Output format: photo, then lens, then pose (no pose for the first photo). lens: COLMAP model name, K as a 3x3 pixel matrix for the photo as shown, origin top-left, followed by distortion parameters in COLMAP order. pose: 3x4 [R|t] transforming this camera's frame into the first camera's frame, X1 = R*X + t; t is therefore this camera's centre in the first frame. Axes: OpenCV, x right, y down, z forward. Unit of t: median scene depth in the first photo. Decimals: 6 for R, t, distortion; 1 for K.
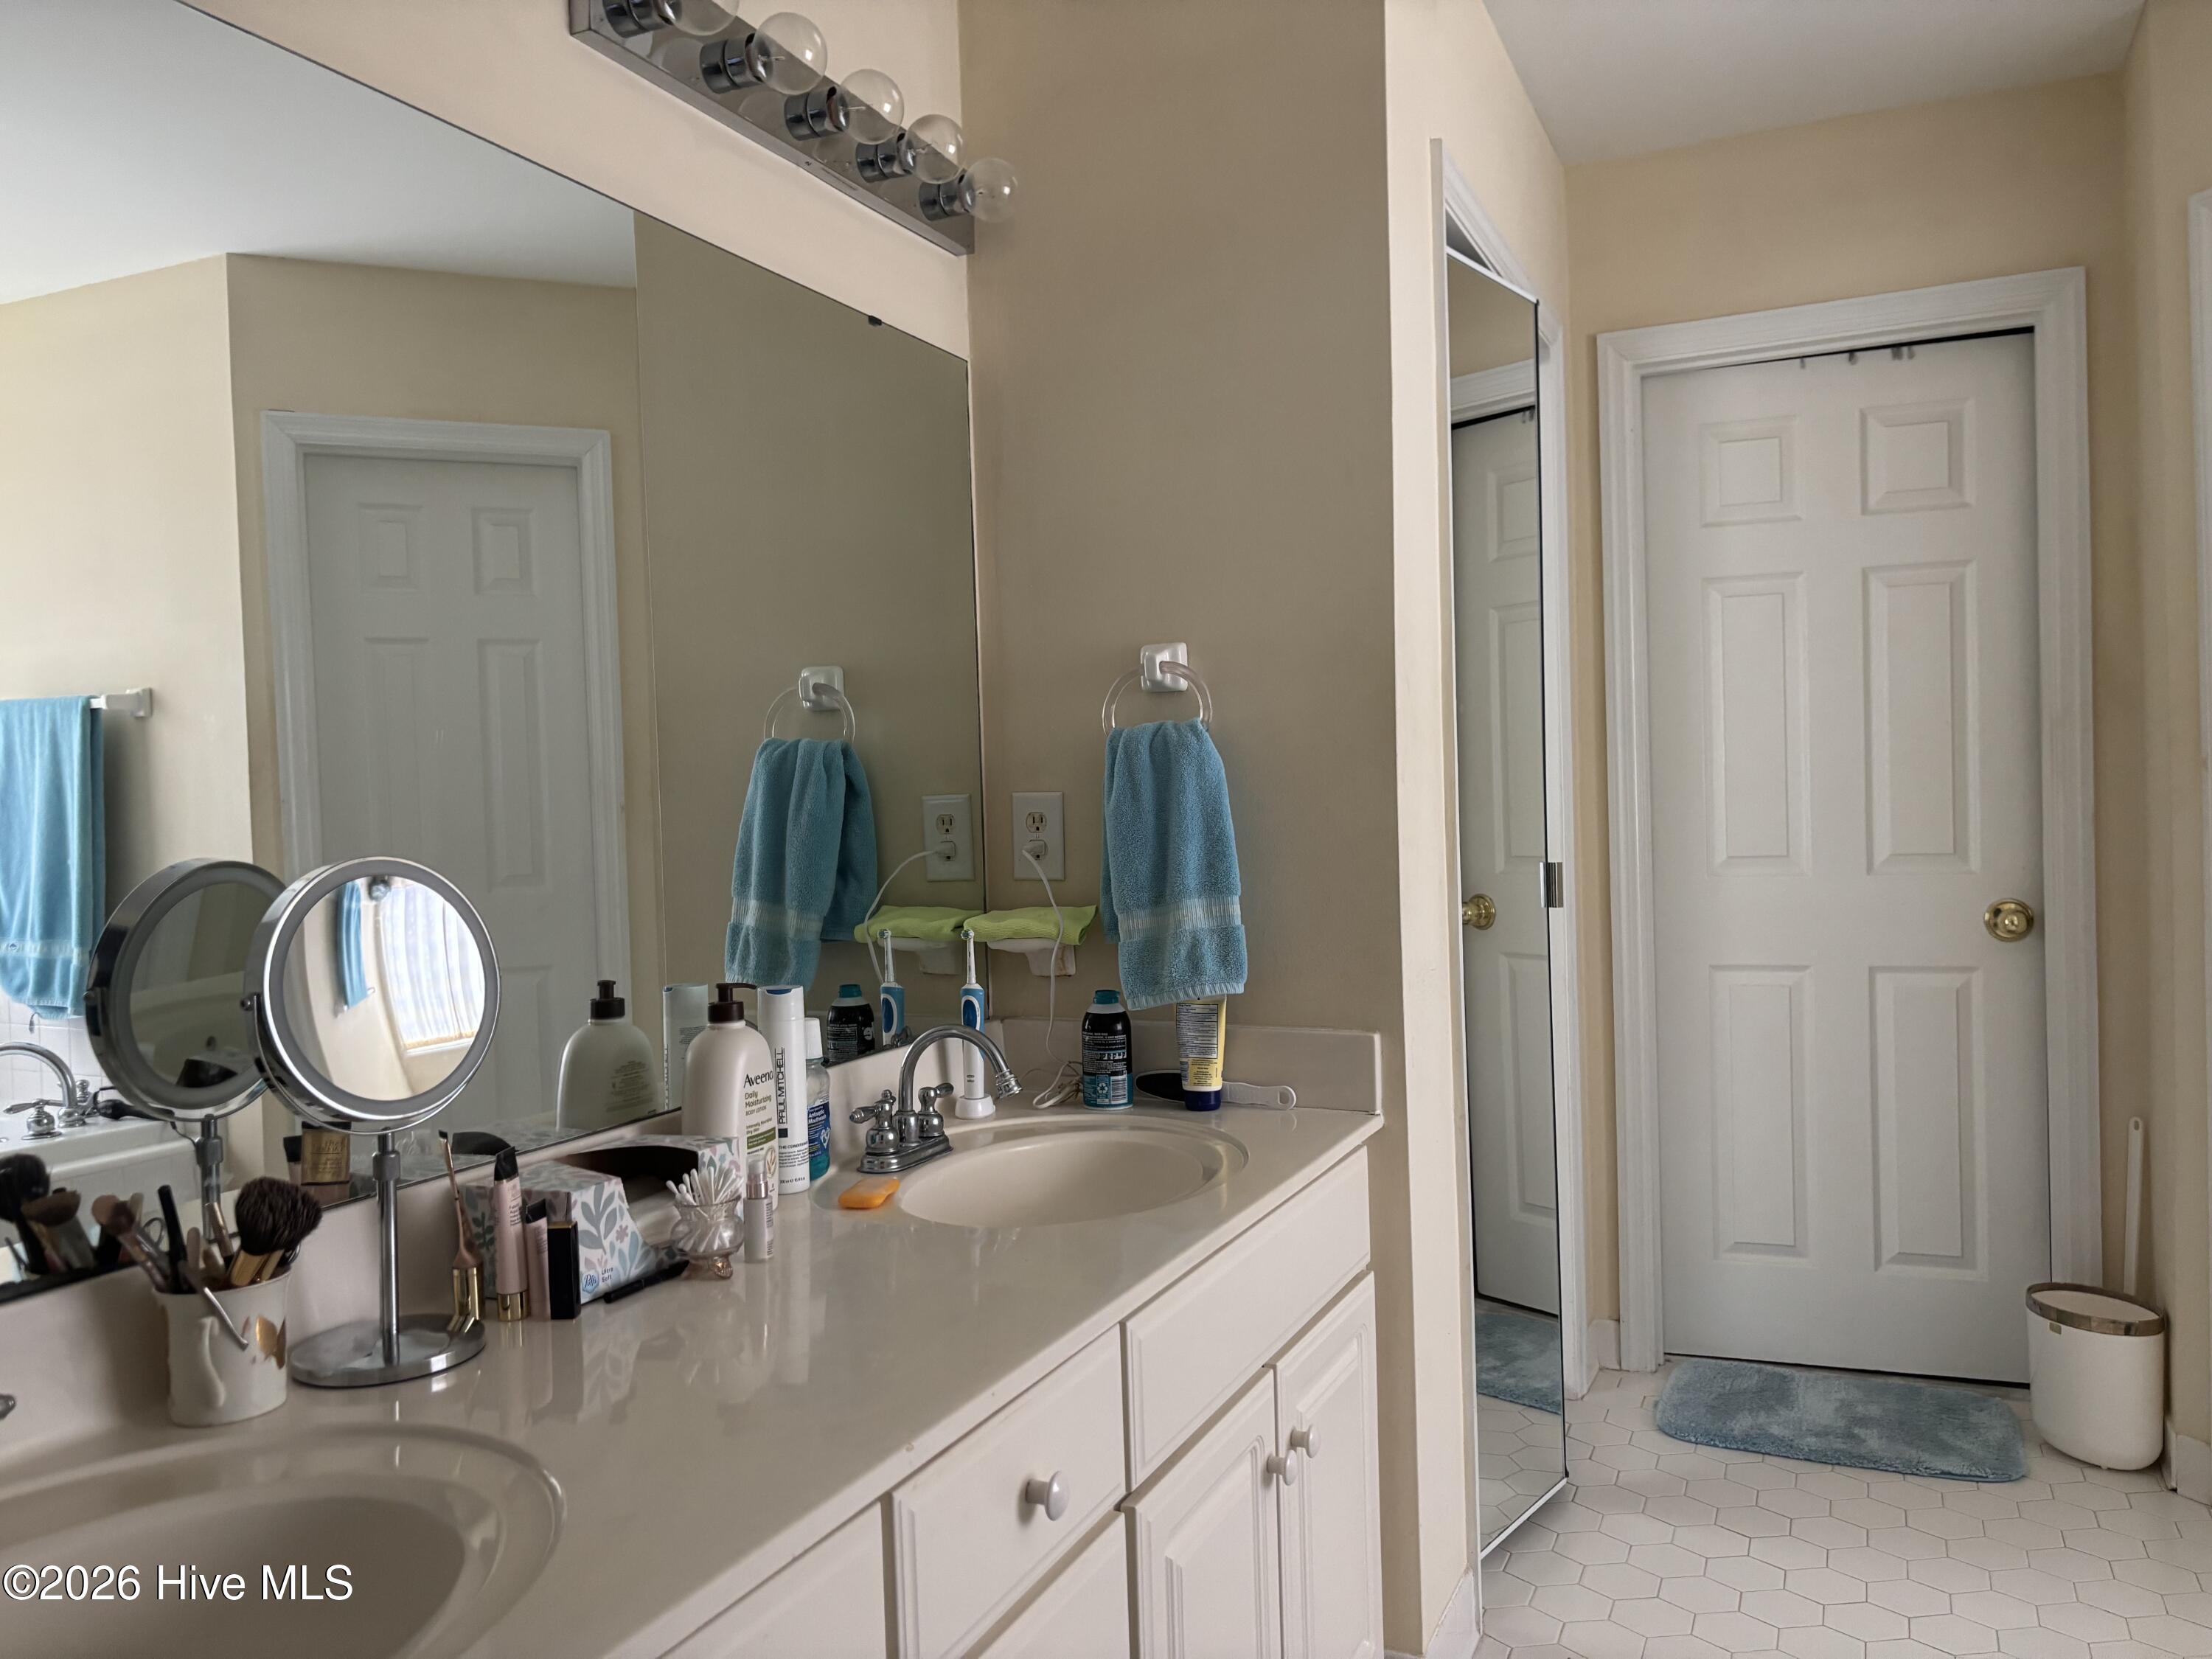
lens RADIAL K [[1678.6, 0, 1106.0], [0, 1678.6, 829.5], [0, 0, 1]] dist [0.014646, -0.064054]
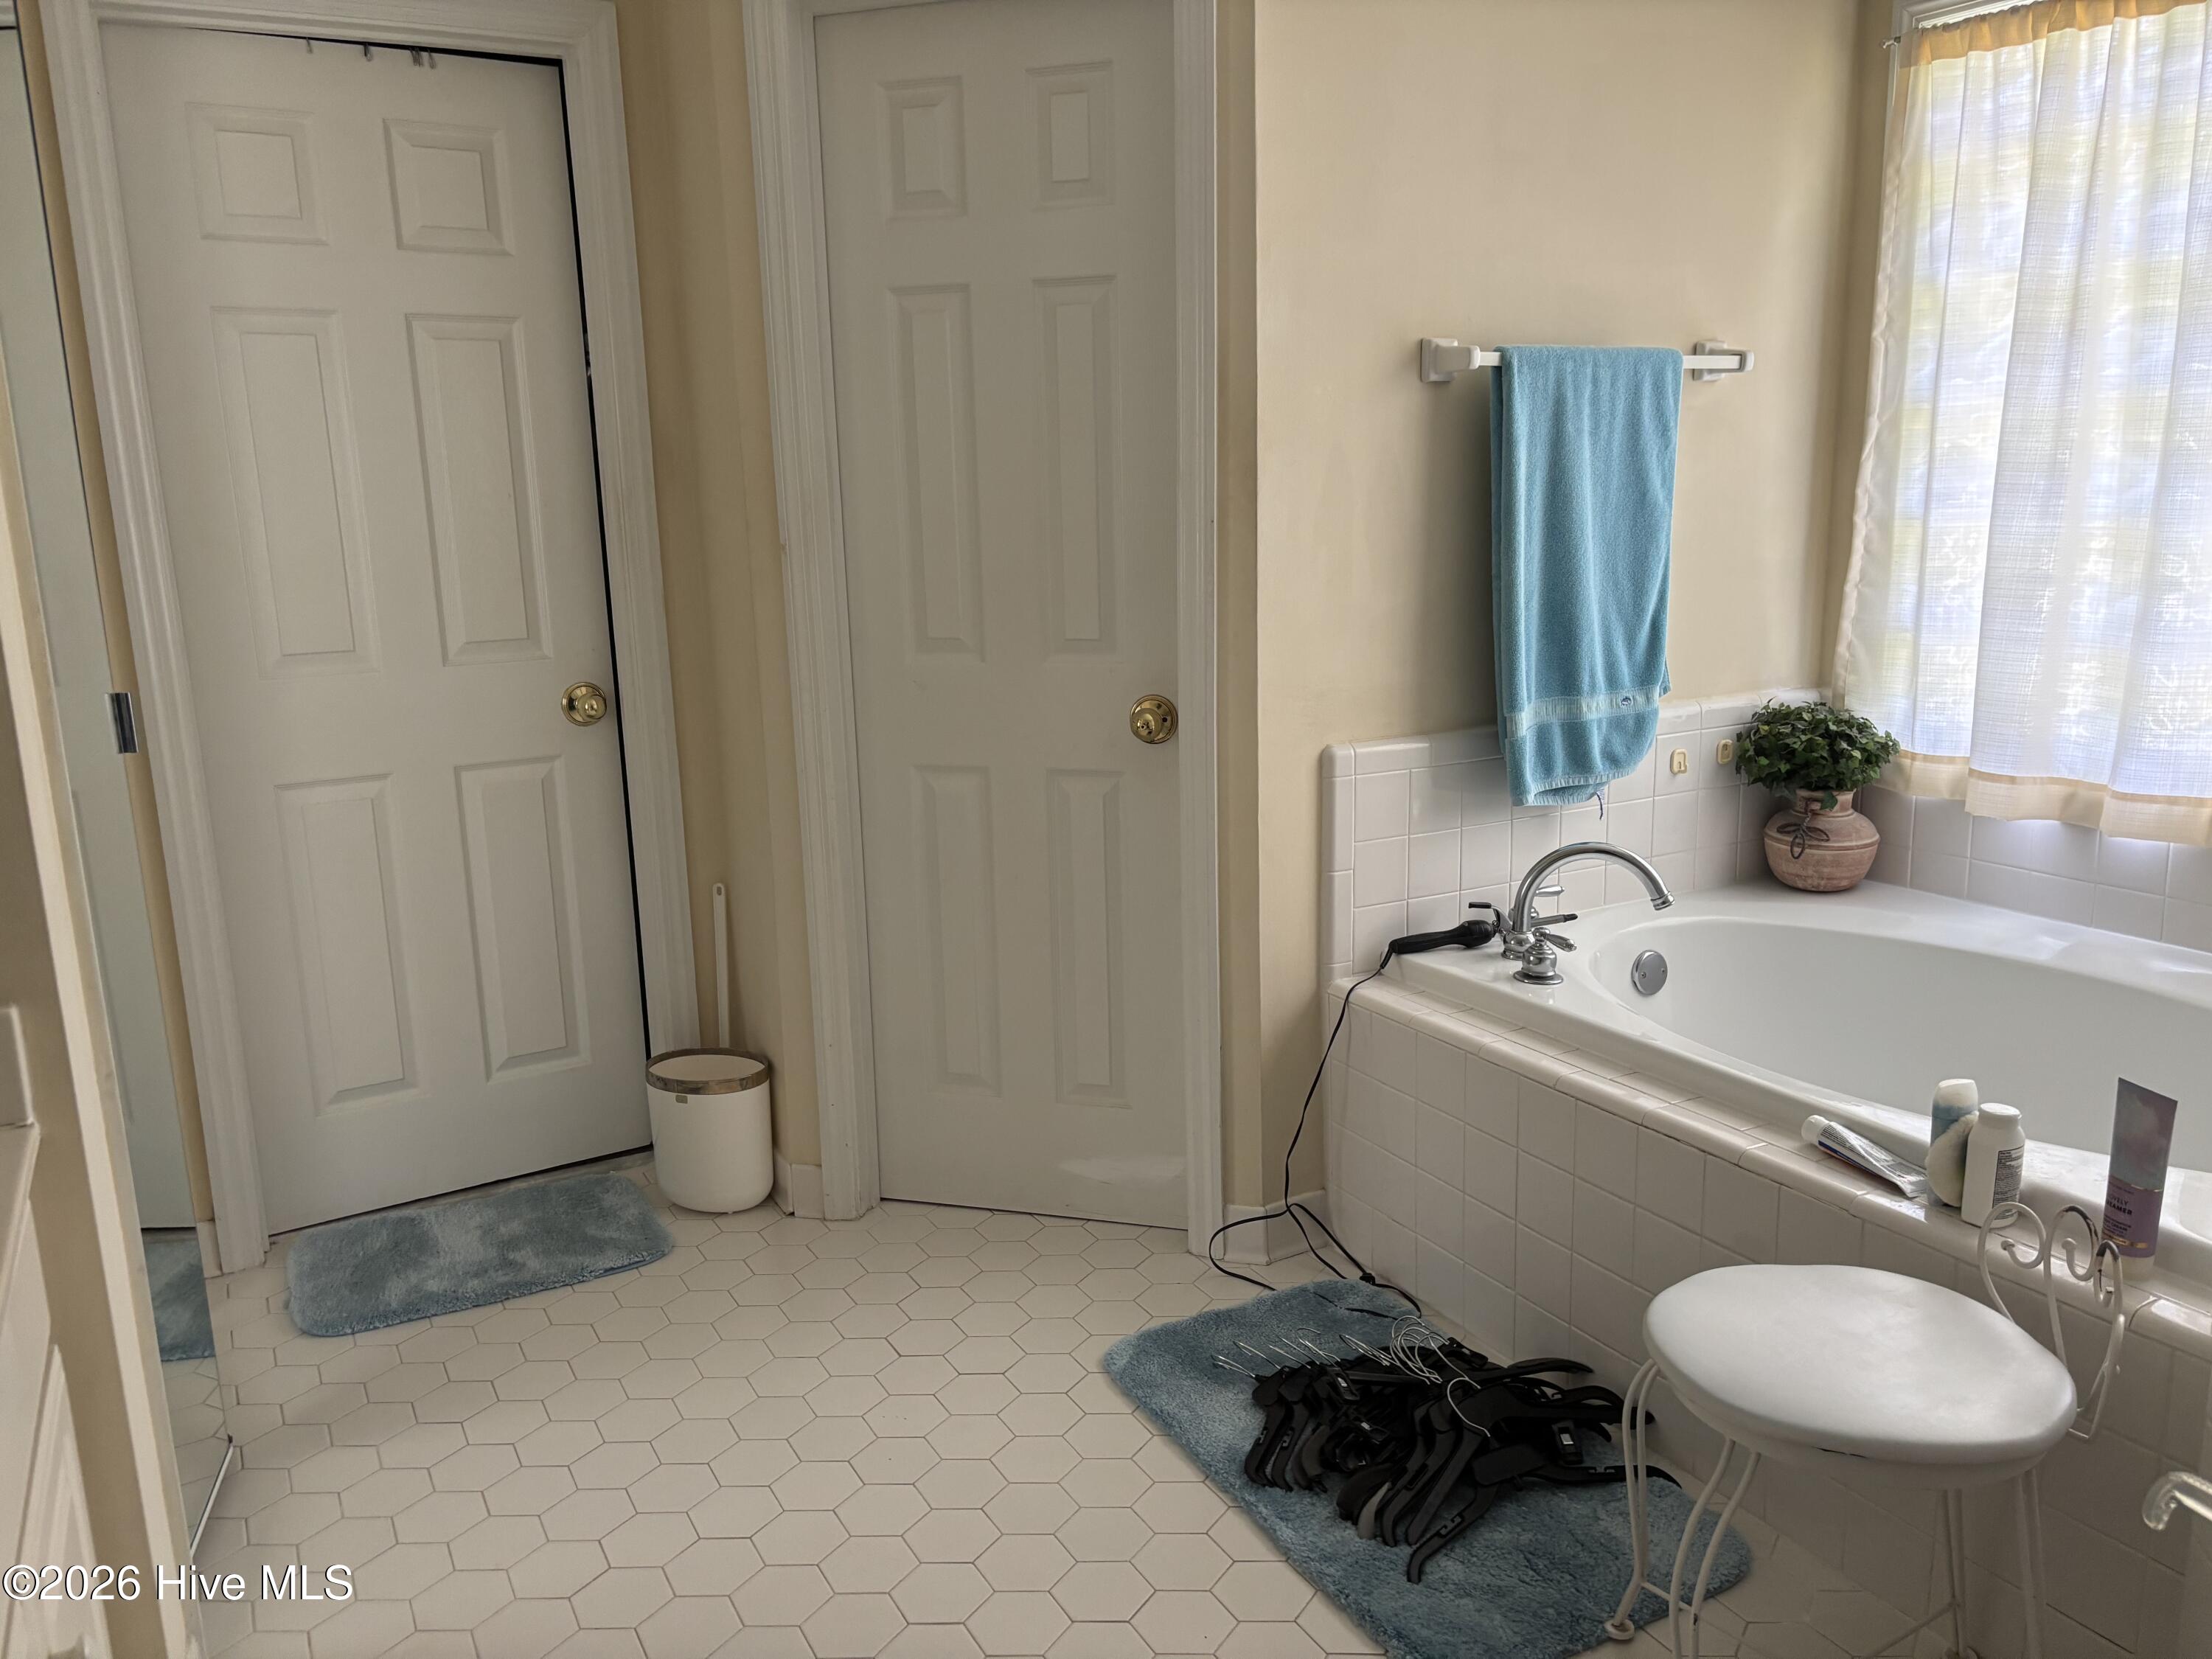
lens RADIAL K [[1656.1, 0, 1107.4], [0, 1656.1, 844.6], [0, 0, 1]] dist [0.008948, 0.003466]
pose [[0.596580, -0.151858, 0.788056, -0.056947], [0.017304, 0.984141, 0.176544, -0.031959], [-0.802367, -0.091686, 0.589746, 0.181841]]
